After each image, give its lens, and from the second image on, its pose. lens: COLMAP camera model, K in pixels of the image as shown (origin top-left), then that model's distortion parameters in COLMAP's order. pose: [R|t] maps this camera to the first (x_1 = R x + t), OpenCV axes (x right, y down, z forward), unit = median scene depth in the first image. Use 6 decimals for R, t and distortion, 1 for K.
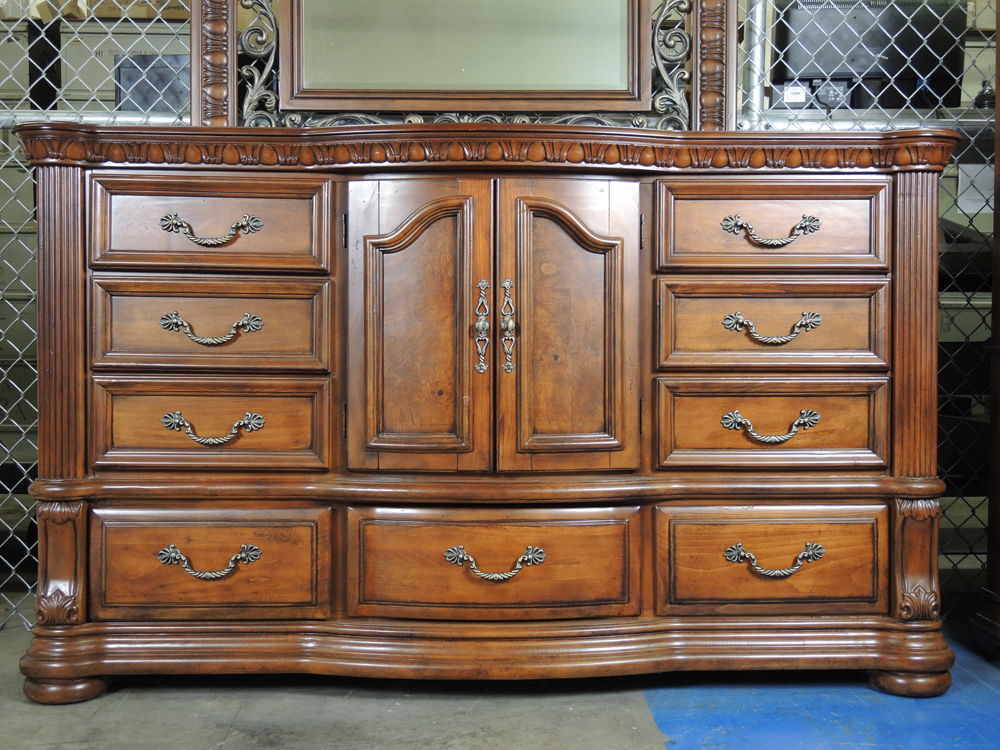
lens RADIAL K [[1030.8, 0, 500.0], [0, 1030.8, 375.0], [0, 0, 1]] dist [0.043648, -0.129136]
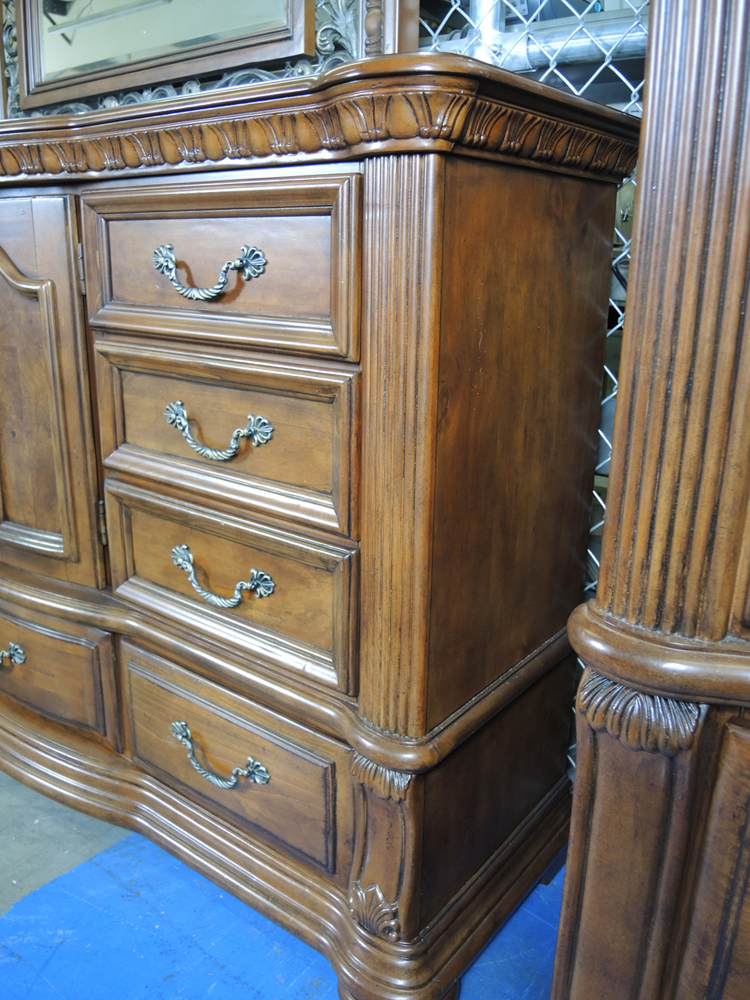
lens RADIAL K [[832.8, 0, 375.0], [0, 832.8, 500.0], [0, 0, 1]] dist [-0.068793, -0.006337]
pose [[0.777281, 0.194289, -0.598402, 0.650050], [-0.028491, 0.961018, 0.275014, -0.147966], [0.628508, -0.196714, 0.752517, 0.682369]]
